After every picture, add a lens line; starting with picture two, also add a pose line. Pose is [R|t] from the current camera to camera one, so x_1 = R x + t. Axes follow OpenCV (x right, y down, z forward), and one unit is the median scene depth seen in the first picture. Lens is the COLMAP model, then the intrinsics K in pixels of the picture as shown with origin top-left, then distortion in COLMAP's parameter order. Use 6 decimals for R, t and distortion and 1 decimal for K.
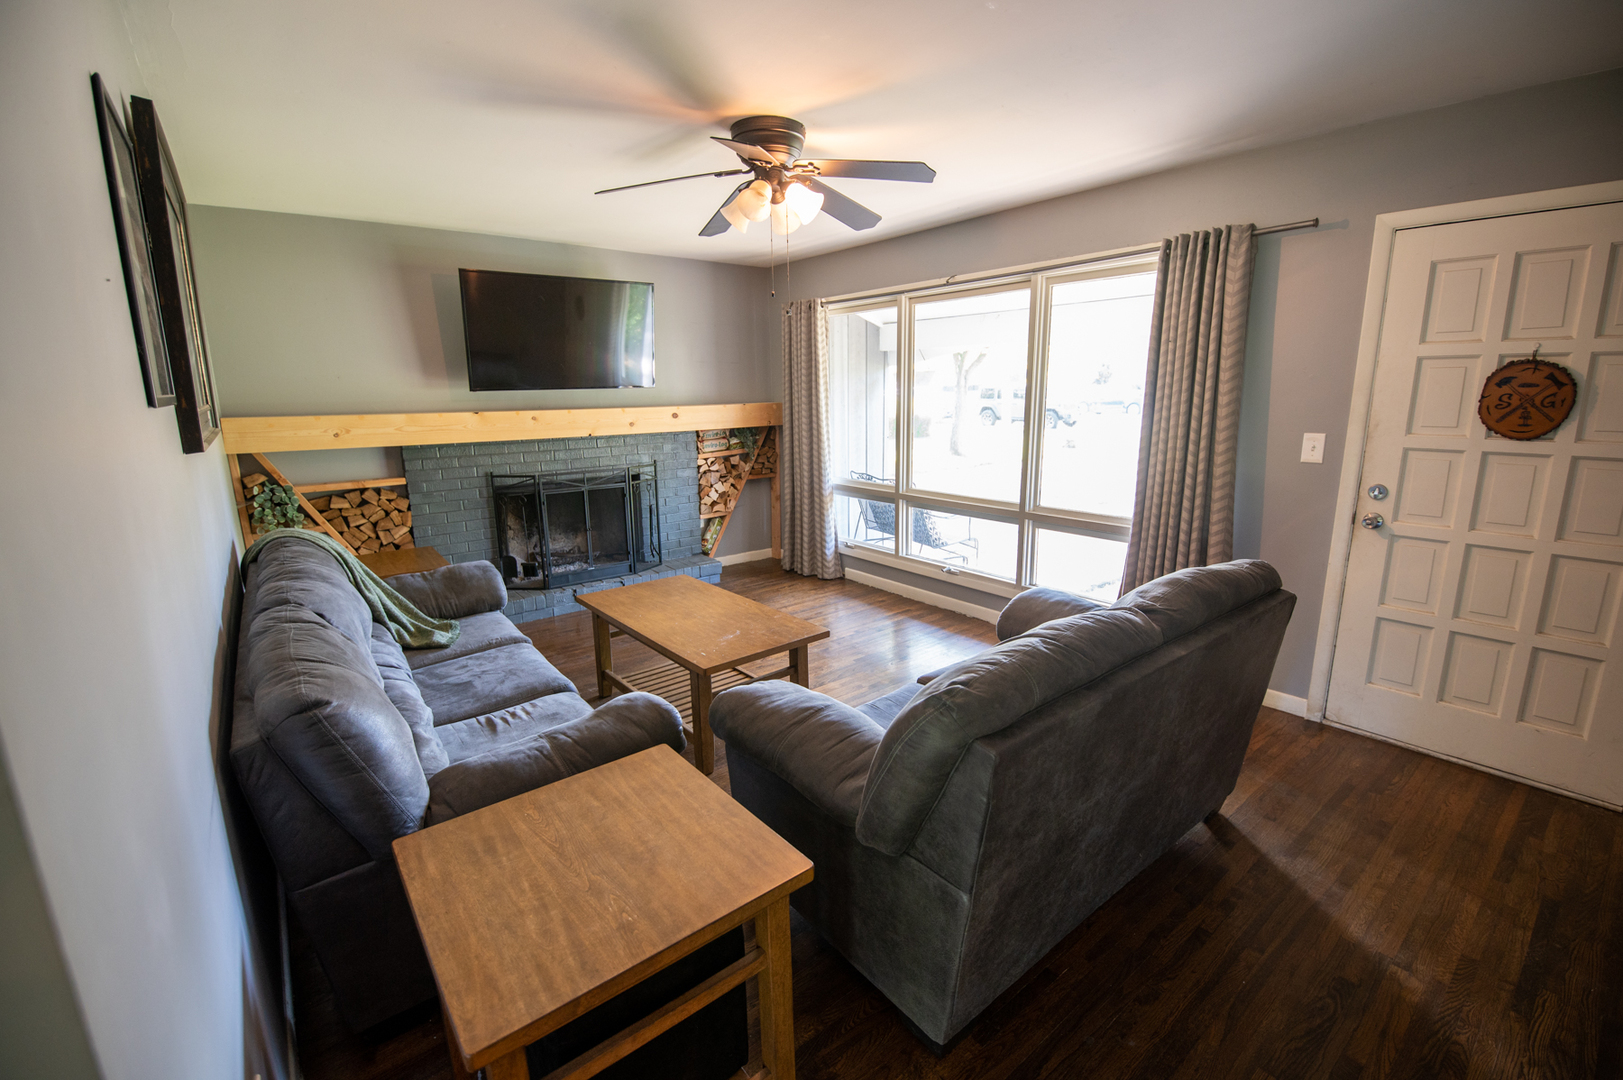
lens RADIAL K [[694.1, 0, 817.0], [0, 694.1, 537.7], [0, 0, 1]] dist [-0.000463, -0.008902]
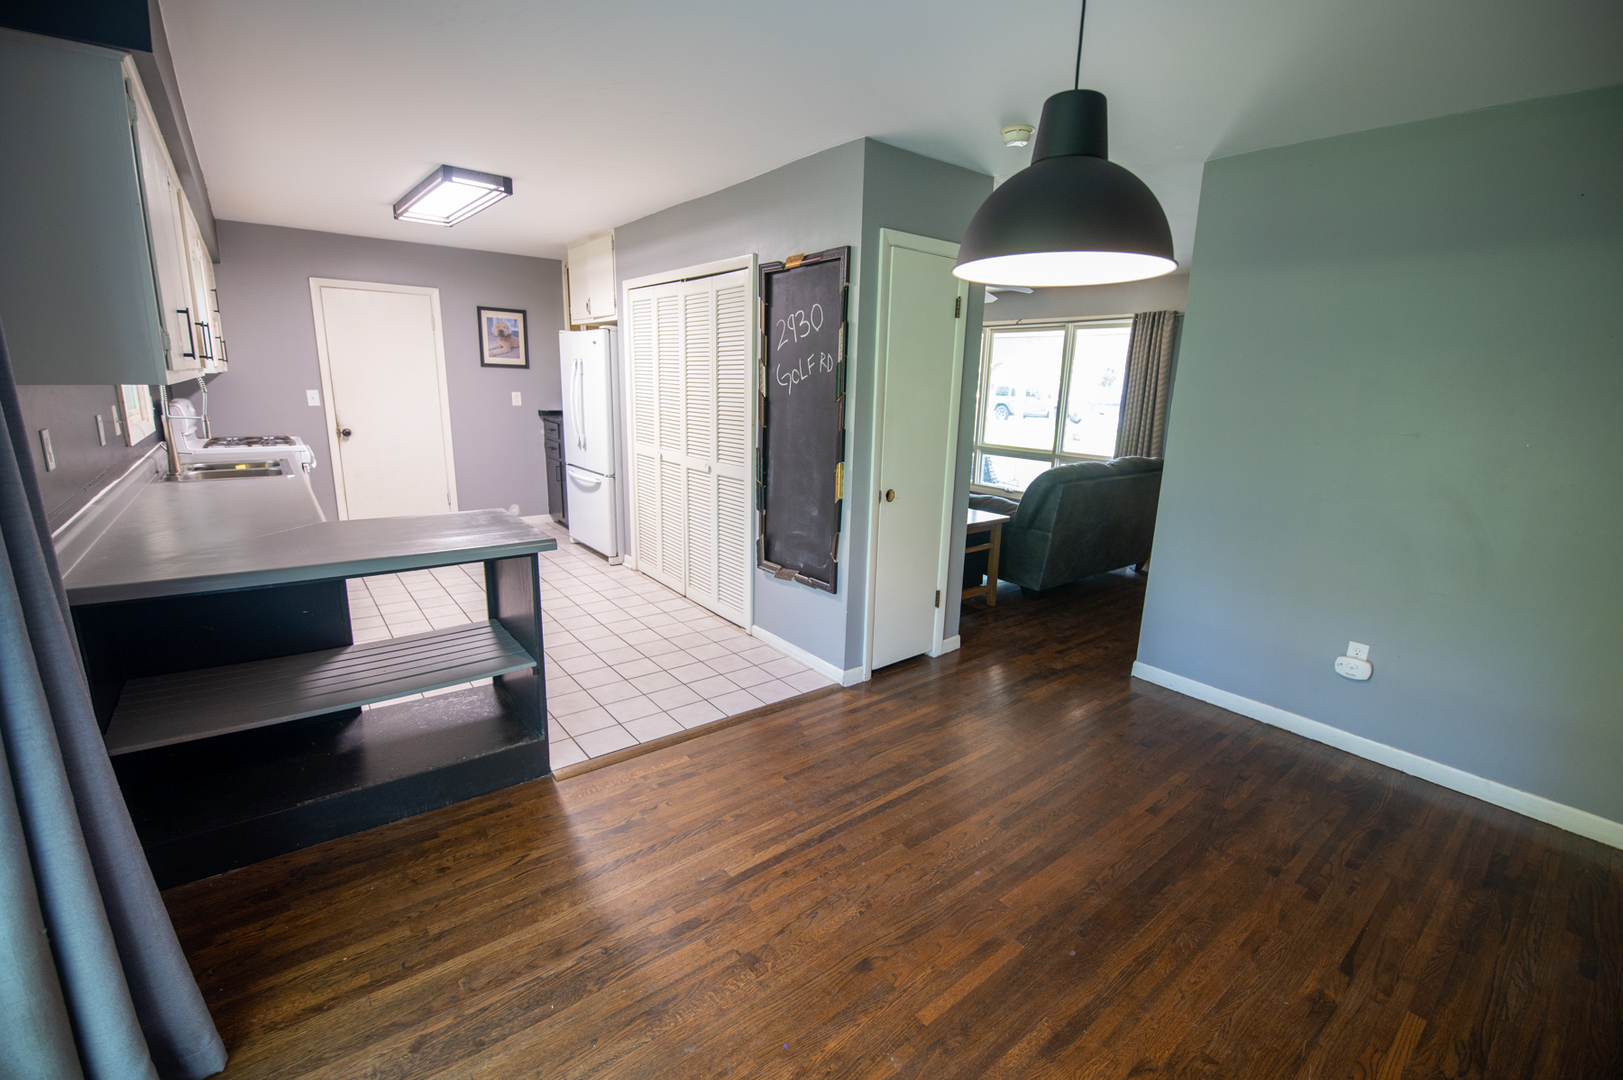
lens RADIAL K [[698.3, 0, 816.2], [0, 698.3, 535.8], [0, 0, 1]] dist [-0.001452, -0.009610]
pose [[0.999109, 0.042097, 0.002990, -0.309561], [-0.042121, 0.999078, 0.008282, 0.182197], [-0.002638, -0.008401, 0.999961, -0.790949]]
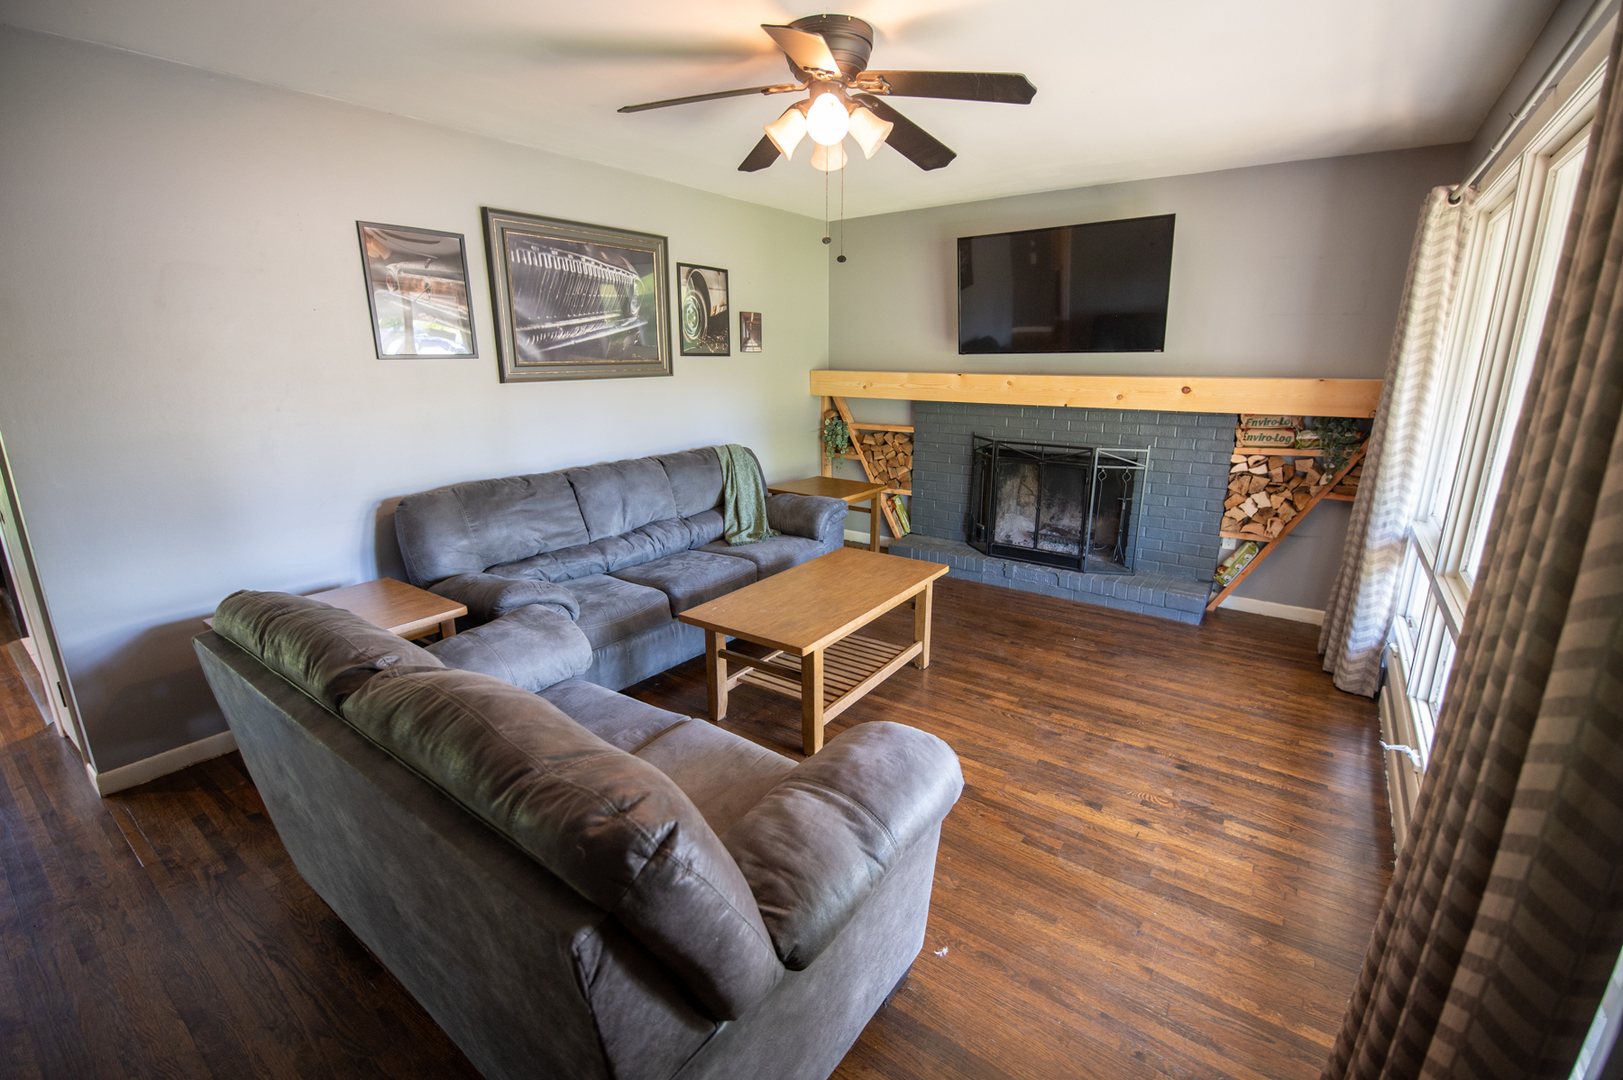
lens RADIAL K [[696.6, 0, 813.5], [0, 696.6, 536.0], [0, 0, 1]] dist [-0.002350, -0.010209]
pose [[0.262805, 0.251887, -0.931389, 0.534093], [-0.206390, 0.957654, 0.200754, -0.115507], [0.942516, 0.139470, 0.303663, 0.517072]]
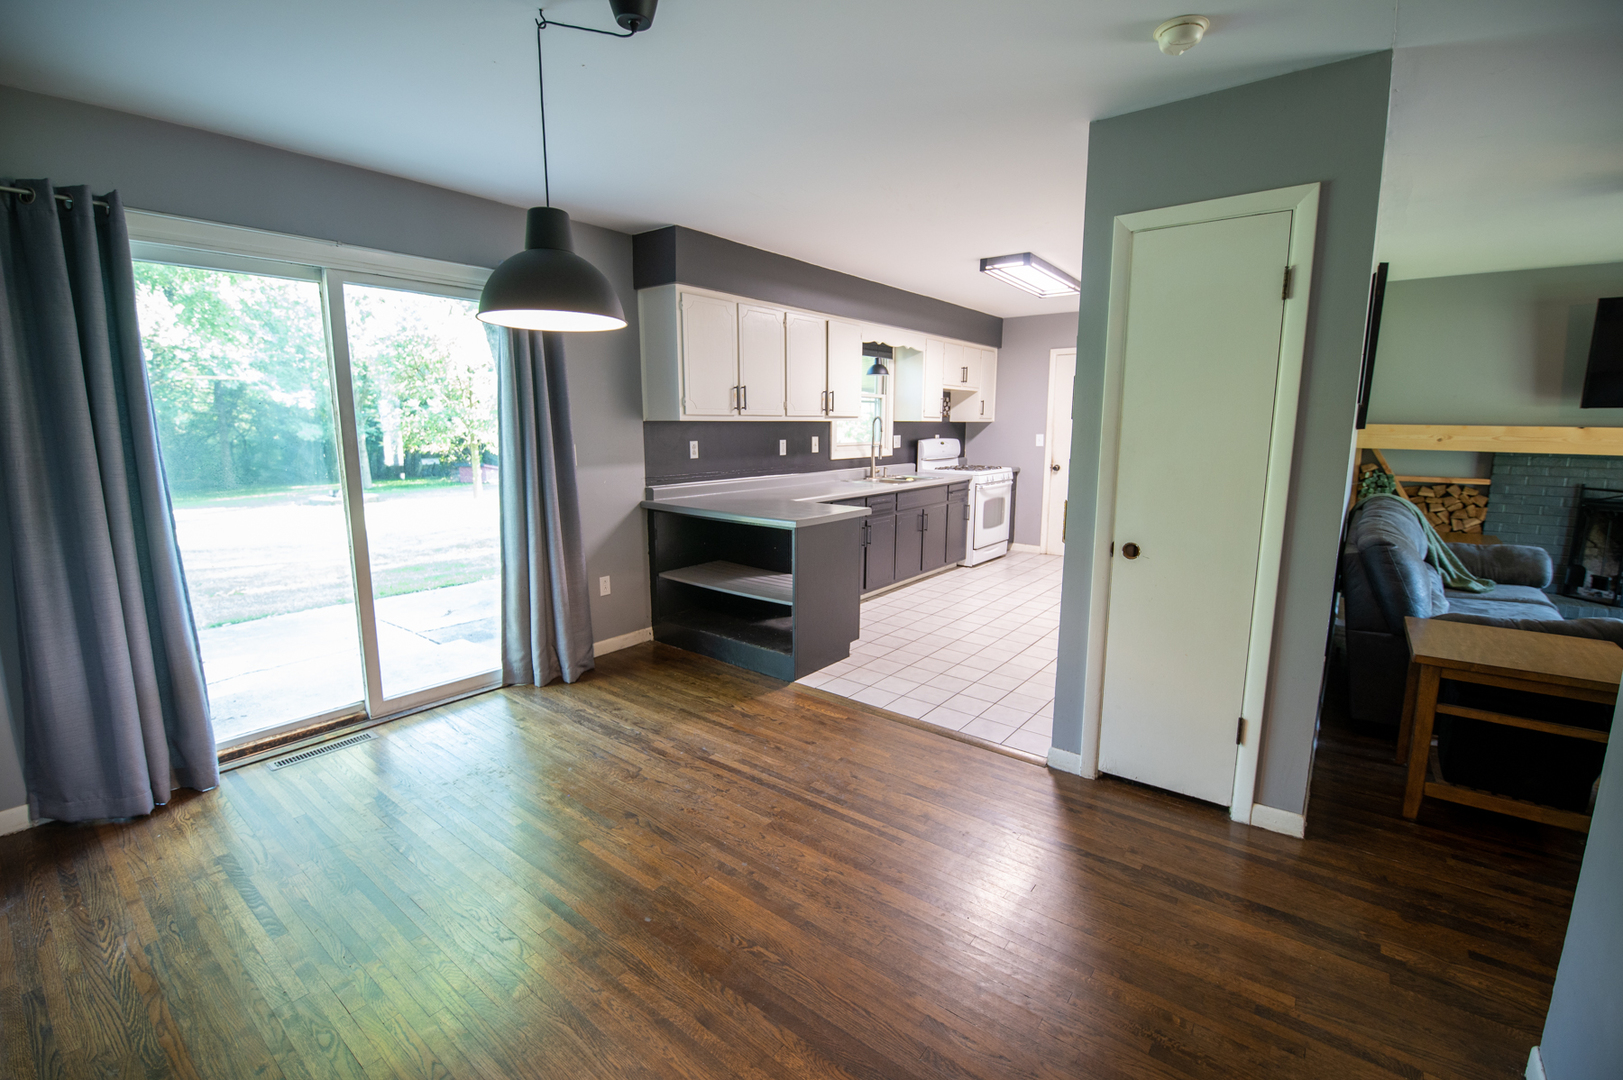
lens RADIAL K [[696.6, 0, 813.5], [0, 696.6, 536.0], [0, 0, 1]] dist [-0.002350, -0.010209]
pose [[0.228032, 0.169371, -0.958809, 0.302365], [-0.207778, 0.970535, 0.122026, 0.108971], [0.951225, 0.171394, 0.256505, -0.409259]]
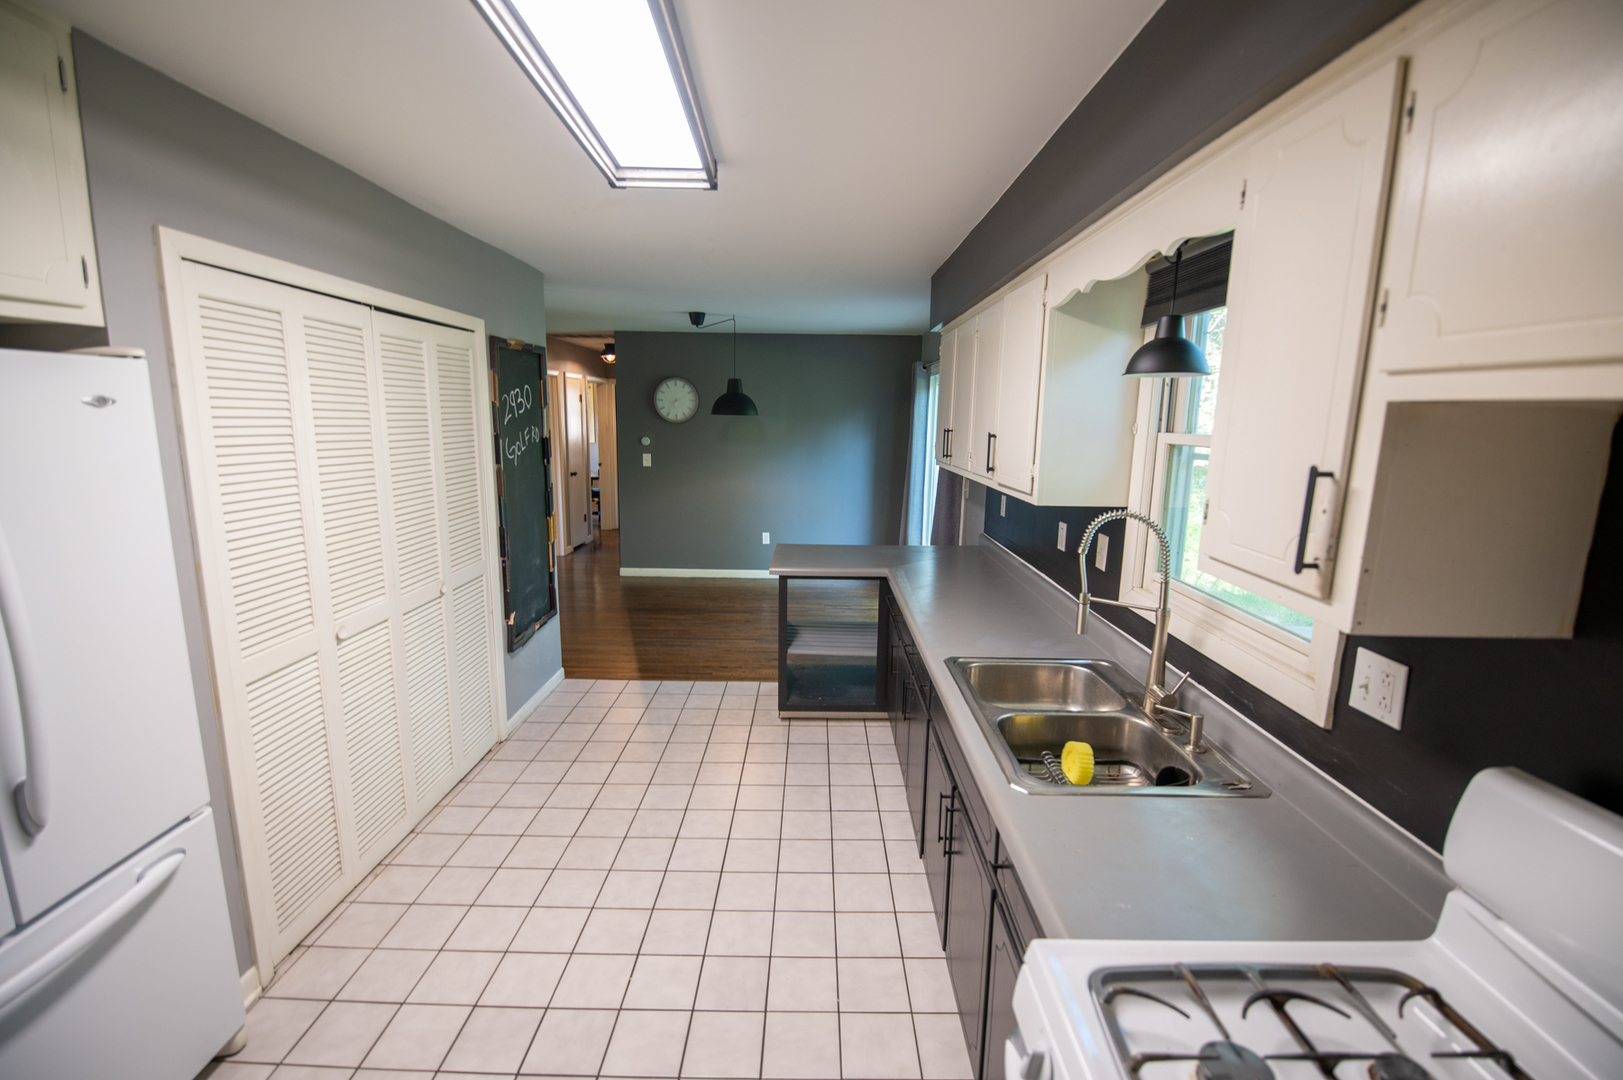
lens RADIAL K [[696.6, 0, 813.5], [0, 696.6, 536.0], [0, 0, 1]] dist [-0.002350, -0.010209]
pose [[-0.779595, -0.110304, 0.616493, -1.194765], [0.121720, 0.938912, 0.321915, -0.135052], [-0.614341, 0.326003, -0.718545, 0.487037]]
